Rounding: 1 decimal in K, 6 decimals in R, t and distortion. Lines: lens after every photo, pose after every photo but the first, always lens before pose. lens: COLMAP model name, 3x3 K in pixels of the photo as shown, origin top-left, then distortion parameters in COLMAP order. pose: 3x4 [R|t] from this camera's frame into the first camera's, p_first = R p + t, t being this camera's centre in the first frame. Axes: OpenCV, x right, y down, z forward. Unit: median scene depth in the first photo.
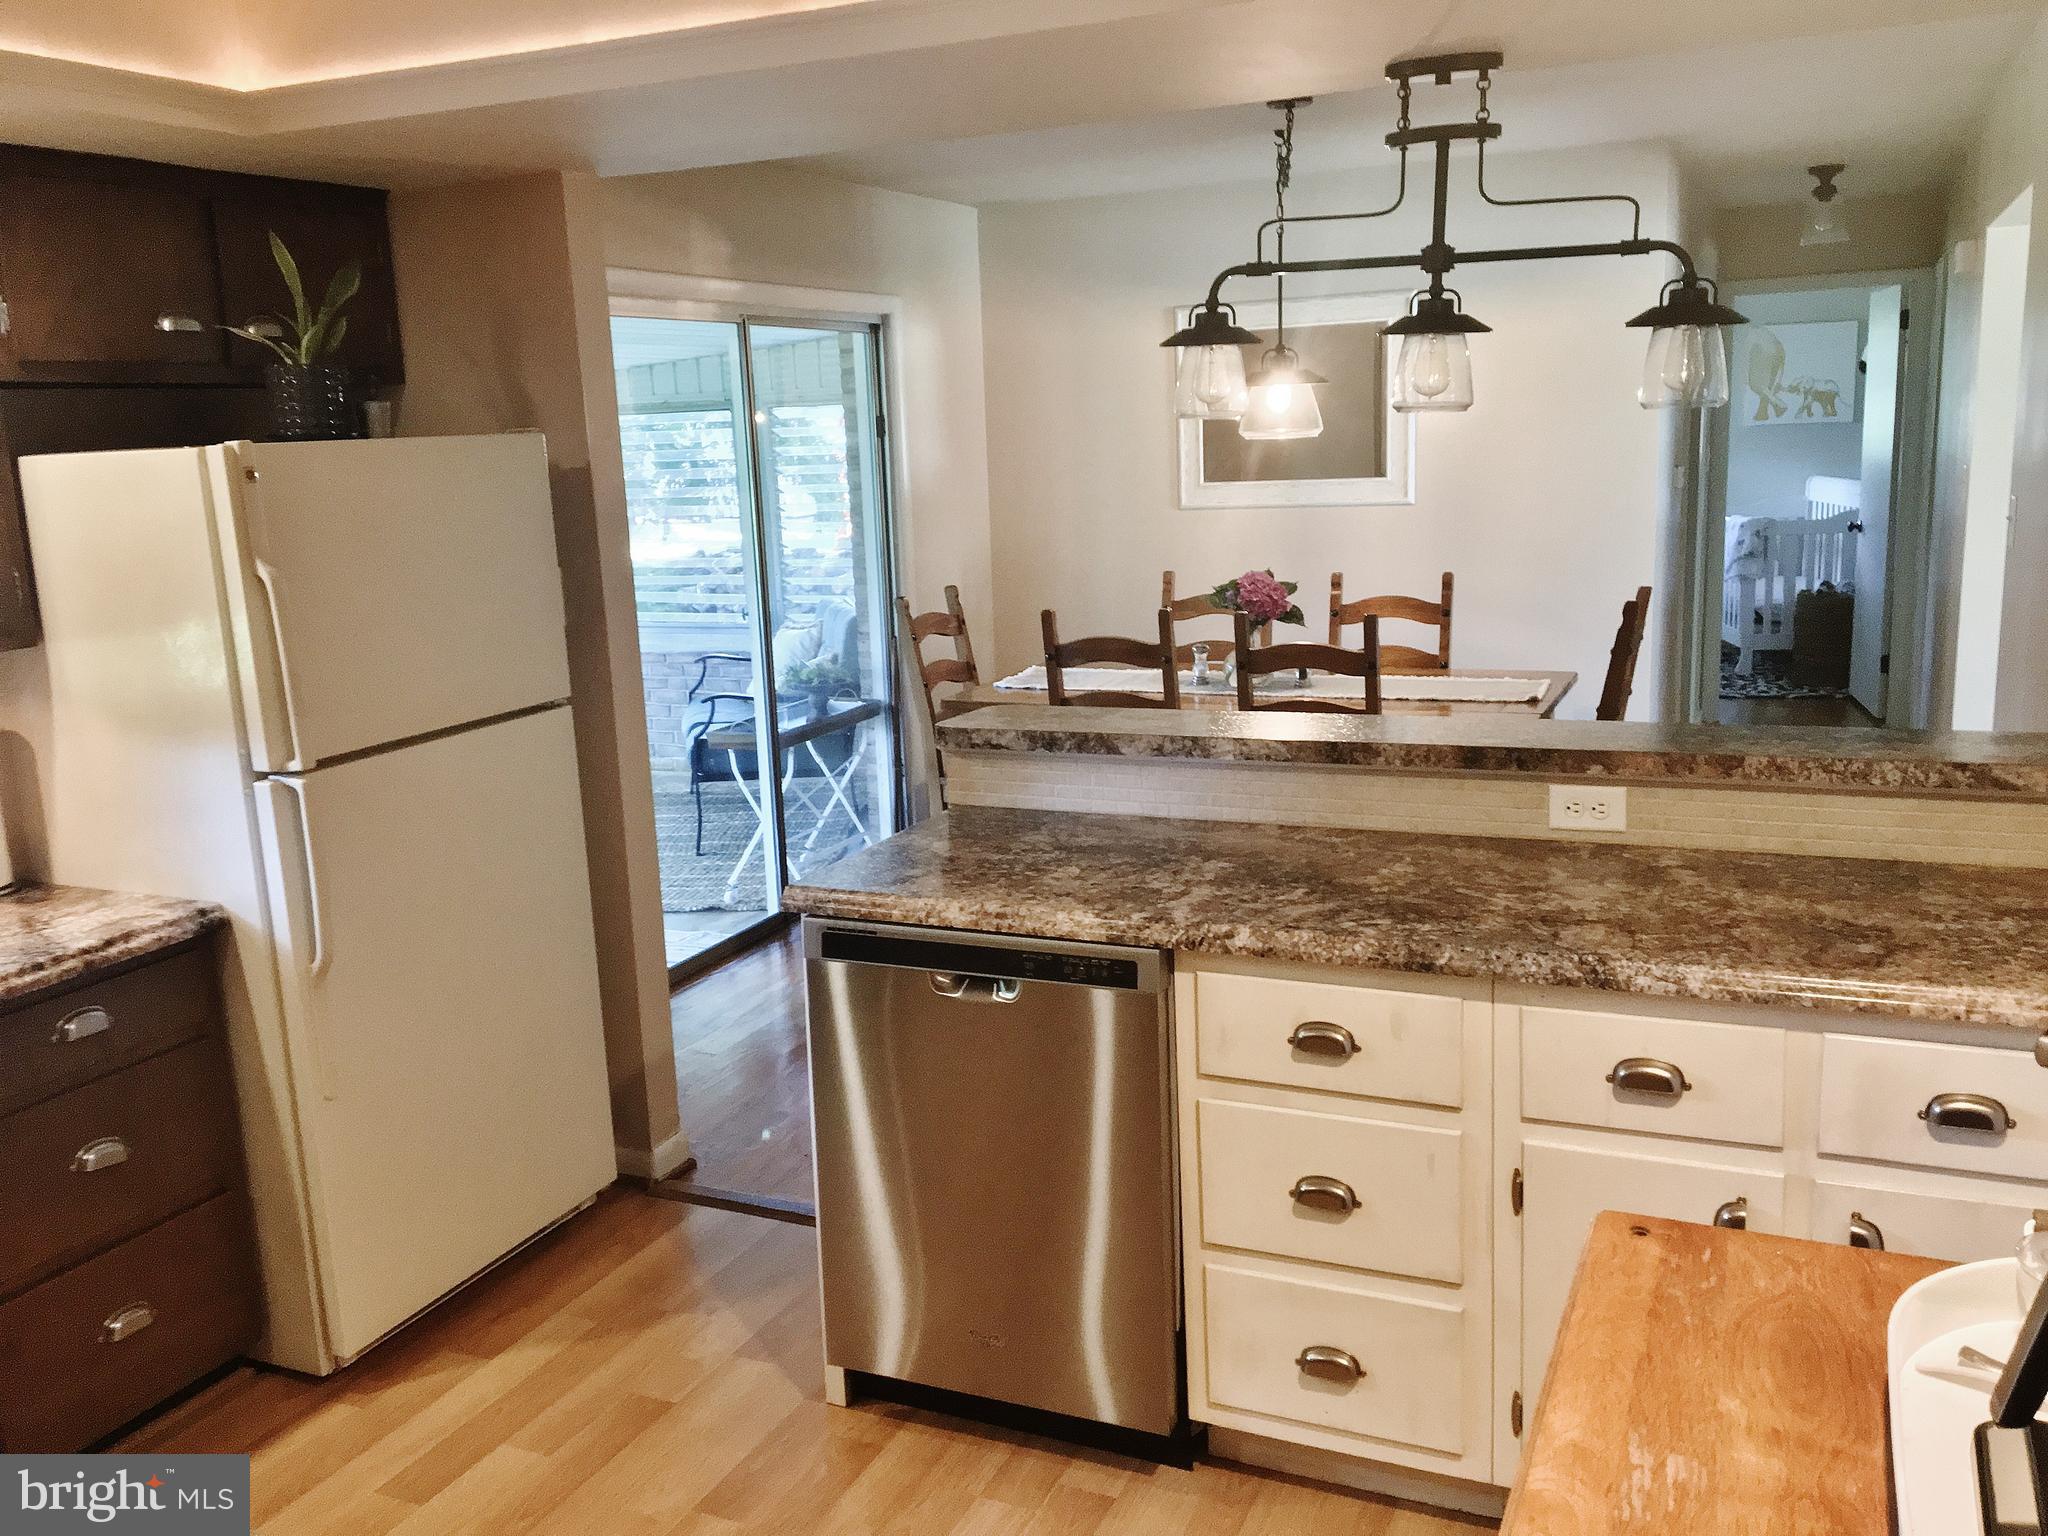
lens RADIAL K [[1733.8, 0, 1031.0], [0, 1733.8, 766.1], [0, 0, 1]] dist [0.082392, -0.111184]
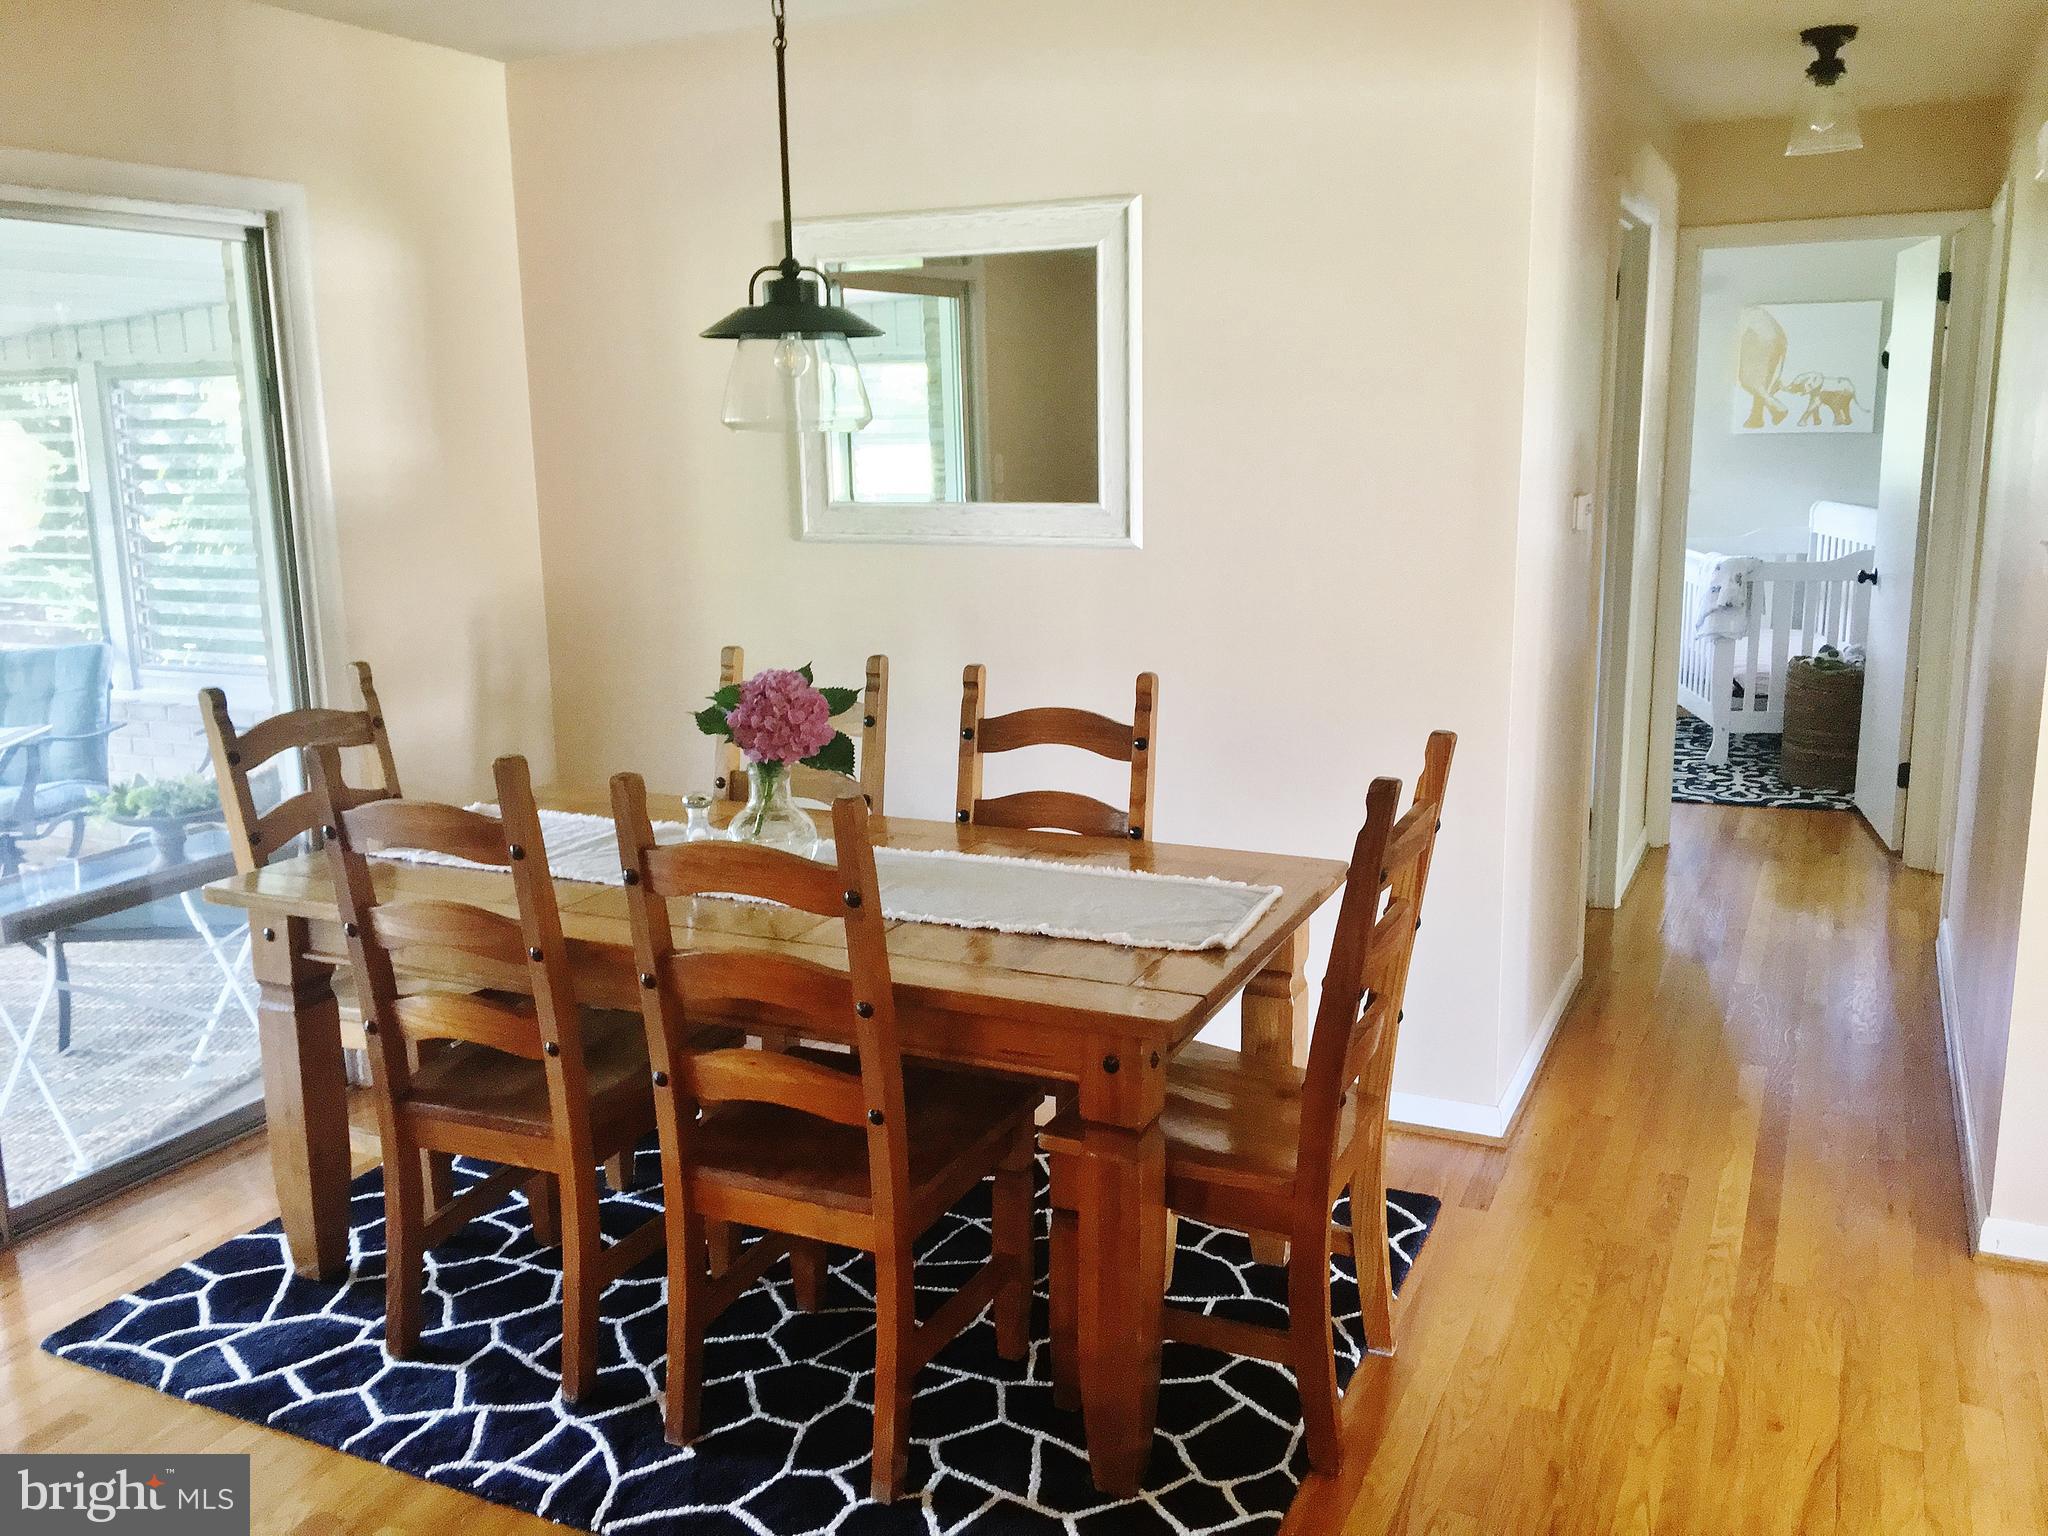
lens RADIAL K [[1738.3, 0, 1024.0], [0, 1738.3, 768.0], [0, 0, 1]] dist [0.087030, -0.138103]
pose [[0.999592, 0.025799, -0.012230, 0.130032], [-0.025739, 0.999656, 0.005028, -0.051352], [0.012355, -0.004711, 0.999913, 0.265185]]
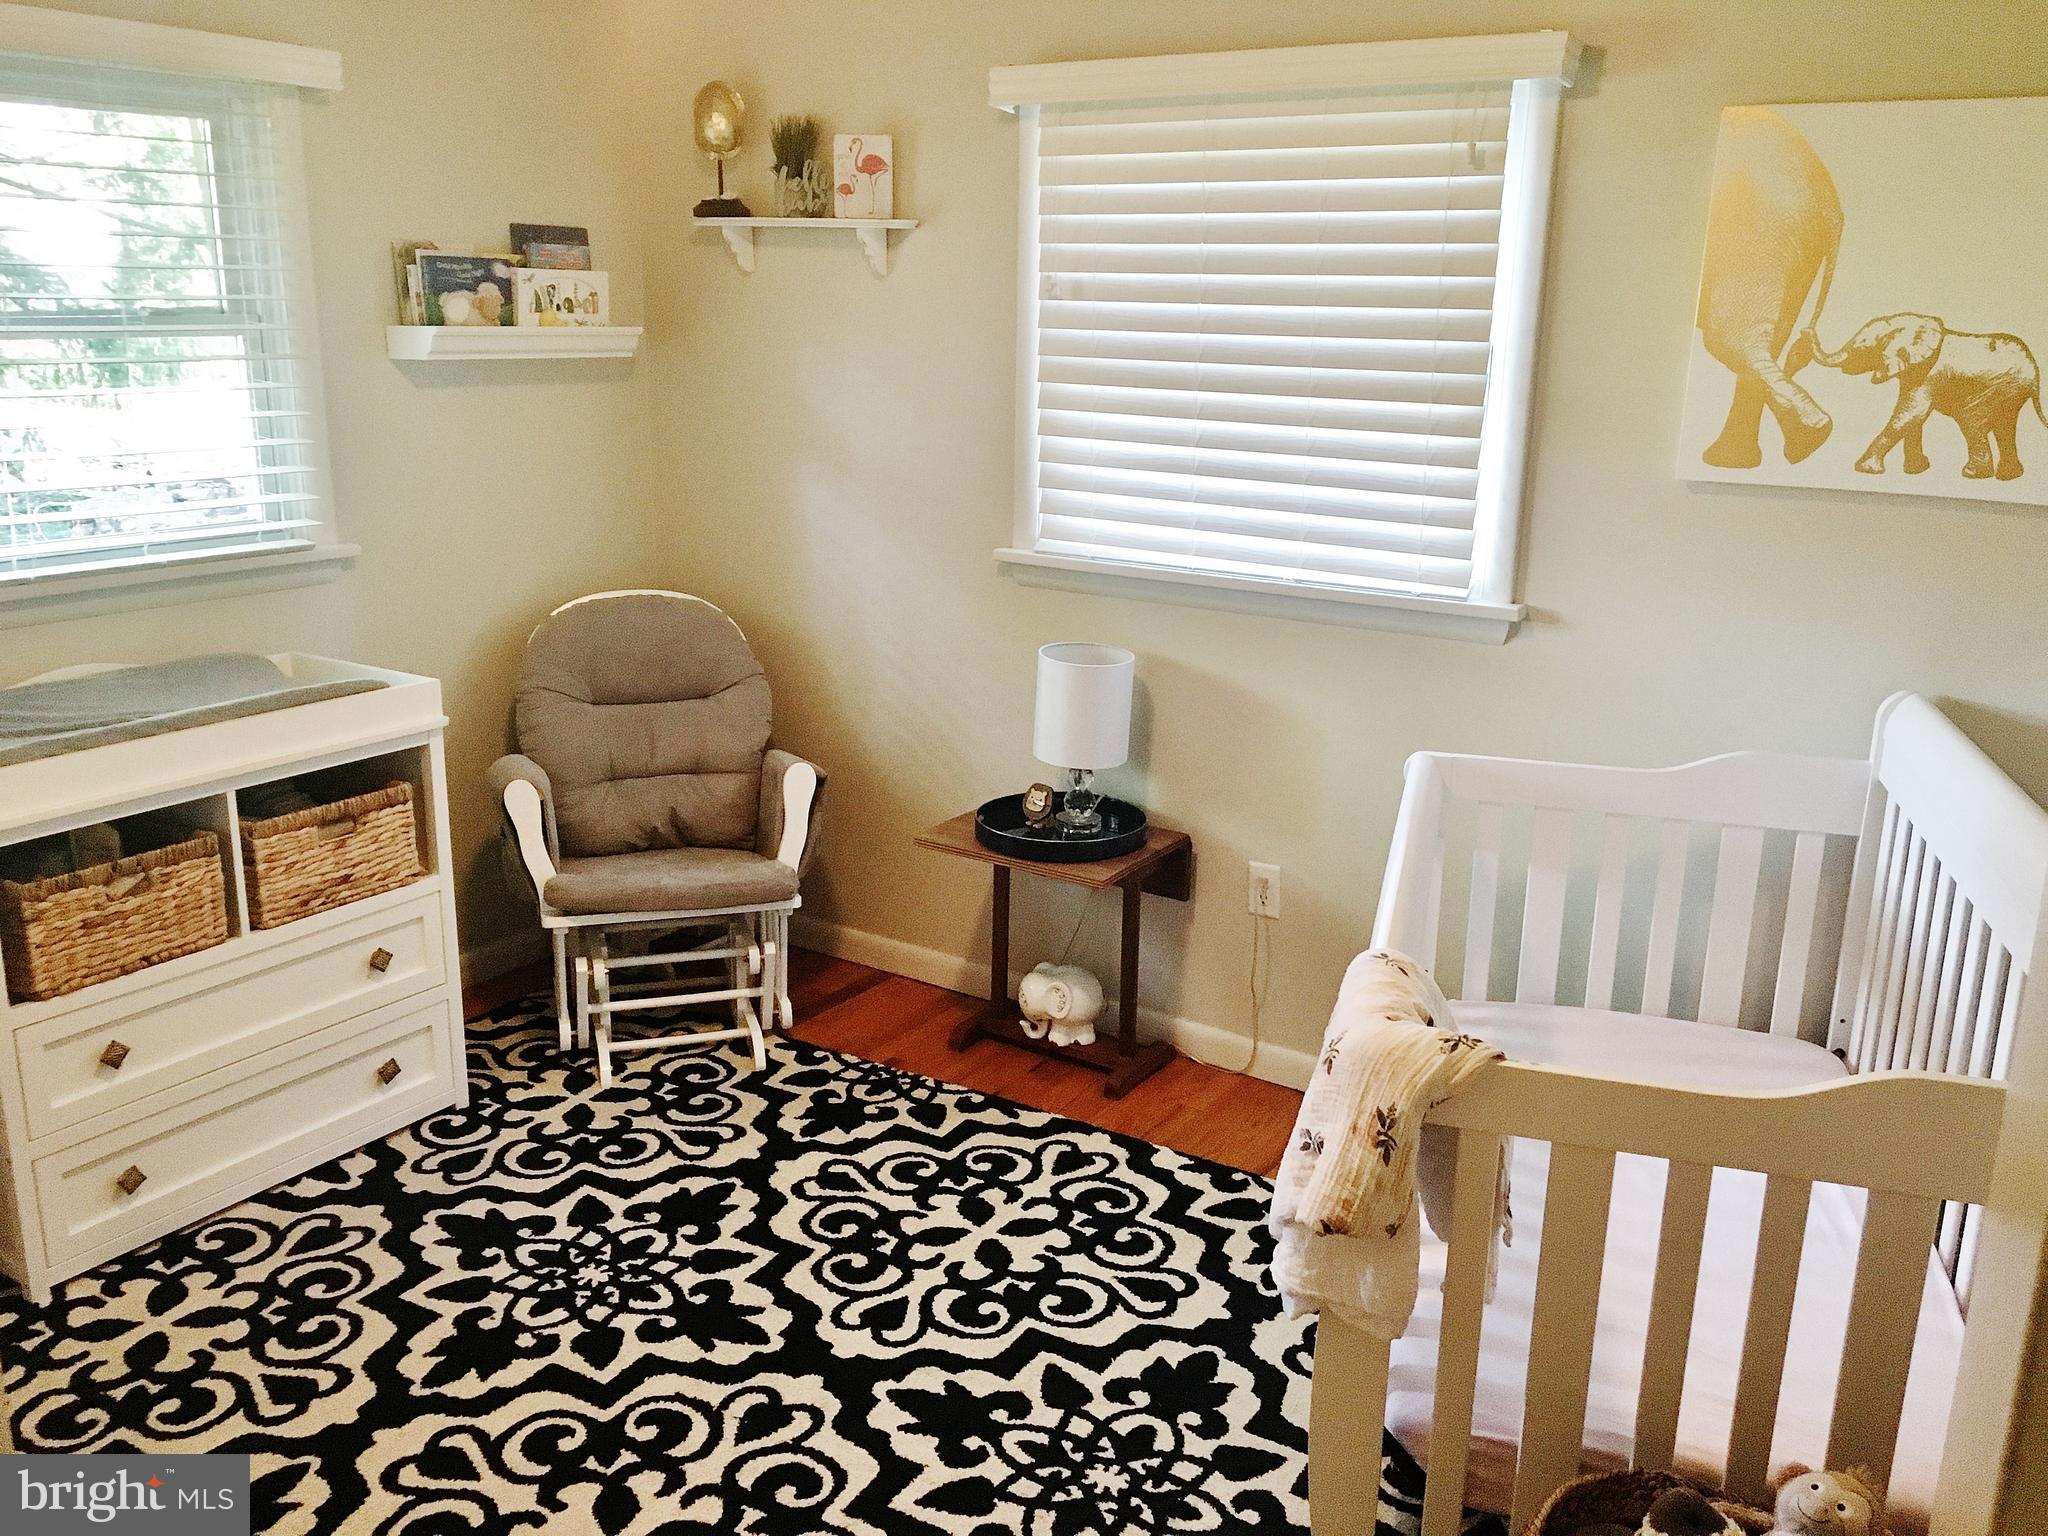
lens RADIAL K [[1733.8, 0, 1031.0], [0, 1733.8, 766.1], [0, 0, 1]] dist [0.082392, -0.111184]
pose [[0.984085, 0.100348, -0.146650, 0.429261], [-0.090290, 0.993183, 0.073718, -0.195715], [0.153047, -0.059304, 0.986438, 0.866089]]
